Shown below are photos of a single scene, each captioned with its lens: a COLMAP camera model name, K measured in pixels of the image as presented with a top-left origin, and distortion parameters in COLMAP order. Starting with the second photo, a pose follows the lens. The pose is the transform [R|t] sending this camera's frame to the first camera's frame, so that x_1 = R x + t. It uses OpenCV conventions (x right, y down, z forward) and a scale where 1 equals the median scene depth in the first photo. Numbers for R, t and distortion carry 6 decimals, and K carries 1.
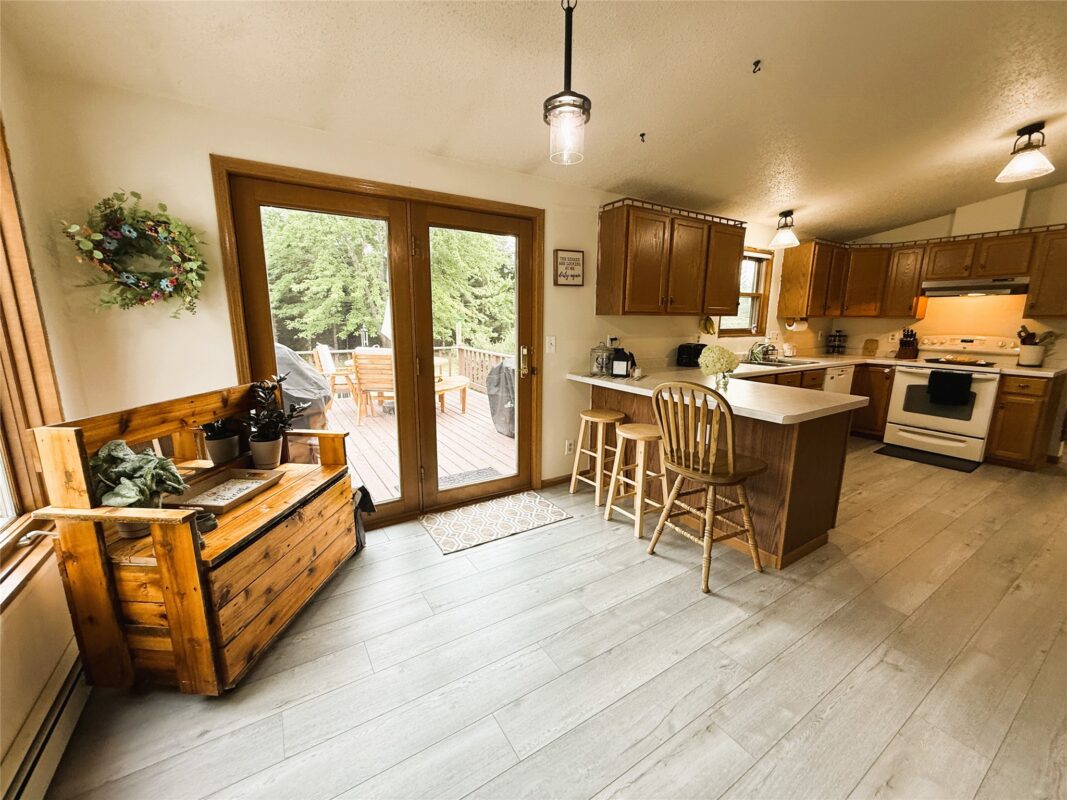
lens RADIAL K [[438.3, 0, 523.3], [0, 438.3, 399.5], [0, 0, 1]] dist [0.003003, 0.000897]
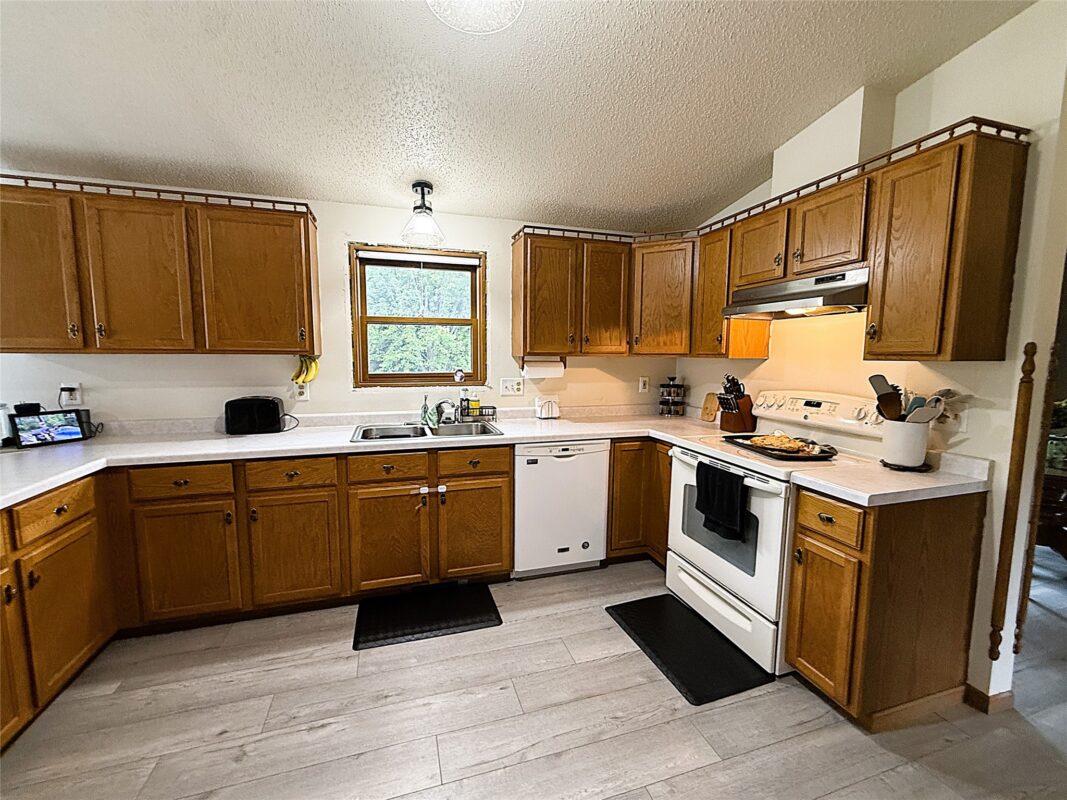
lens RADIAL K [[438.3, 0, 535.6], [0, 438.3, 399.9], [0, 0, 1]] dist [0.003003, 0.000897]
pose [[0.964543, 0.026689, -0.262573, 0.918811], [-0.048259, 0.995936, -0.076045, -0.092525], [0.259477, 0.086020, 0.961911, 0.481710]]
